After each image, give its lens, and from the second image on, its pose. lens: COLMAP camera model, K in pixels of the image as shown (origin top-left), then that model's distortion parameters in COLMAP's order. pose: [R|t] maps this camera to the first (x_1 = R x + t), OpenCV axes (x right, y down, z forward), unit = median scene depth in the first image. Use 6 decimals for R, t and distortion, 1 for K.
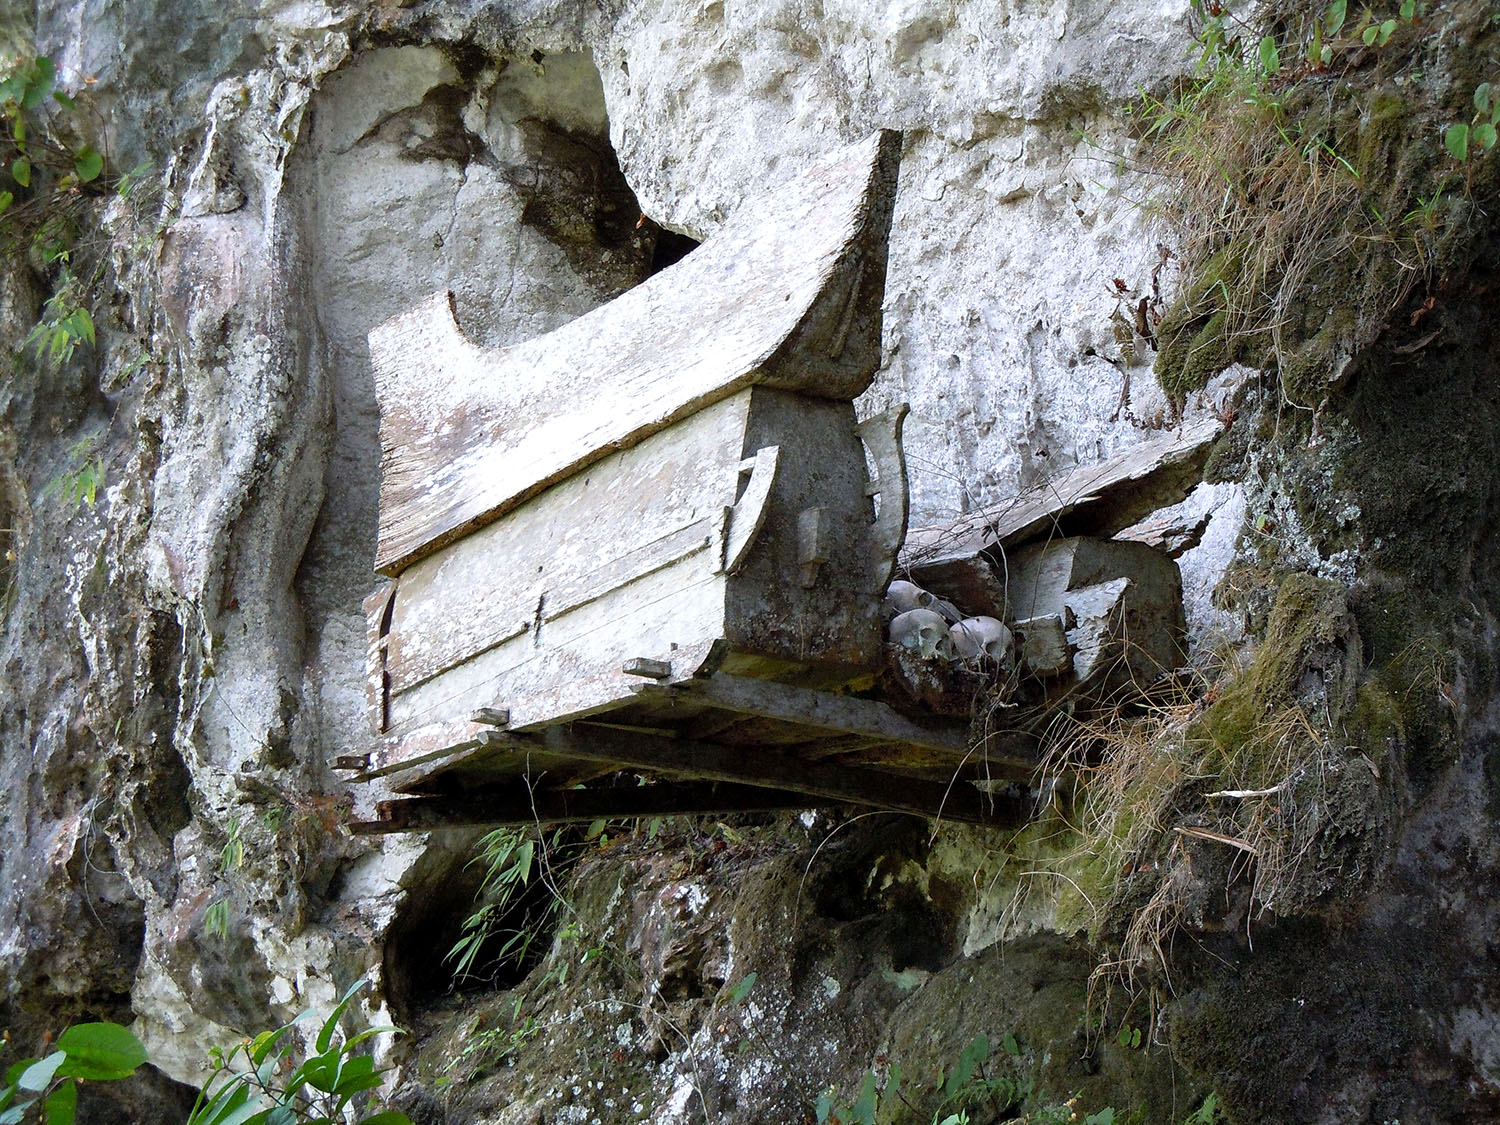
lens RADIAL K [[3330.4, 0, 749.4], [0, 3330.4, 560.9], [0, 0, 1]] dist [0.163427, 0.000000]
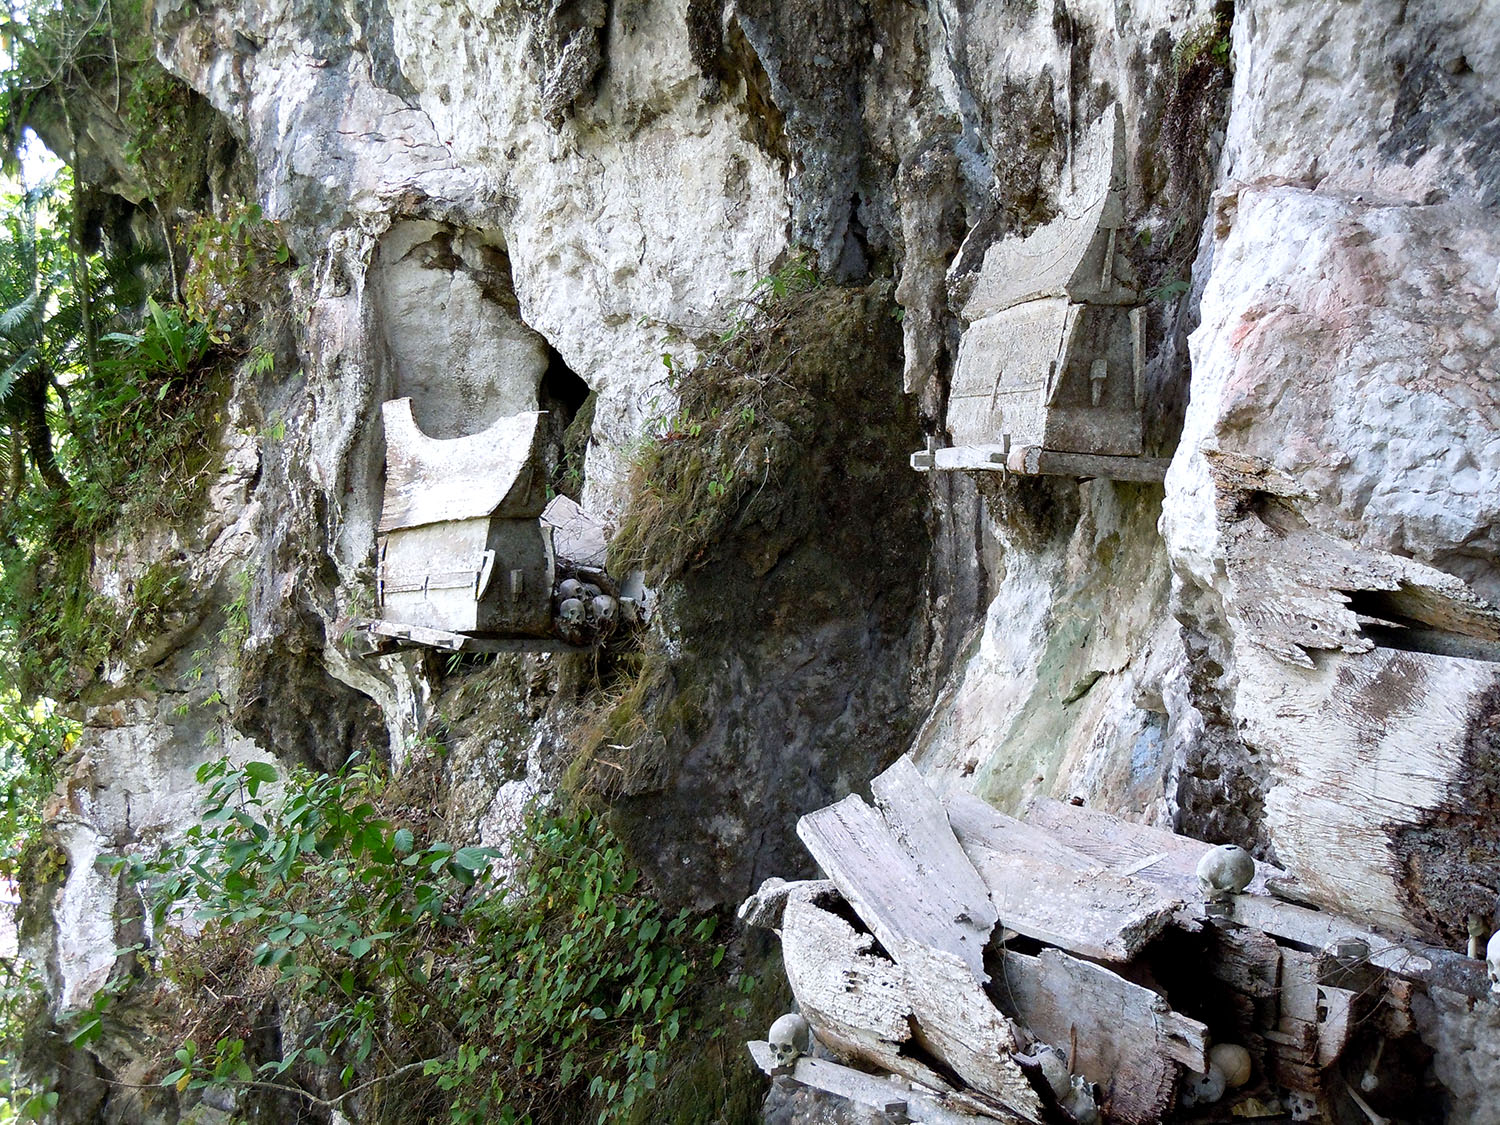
lens RADIAL K [[2570.5, 0, 752.5], [0, 2570.5, 564.7], [0, 0, 1]] dist [0.028678, 0.000000]
pose [[0.991969, 0.011607, -0.125947, 0.300238], [0.021286, 0.966258, 0.256695, -0.349874], [0.124677, -0.257315, 0.958251, -0.533171]]
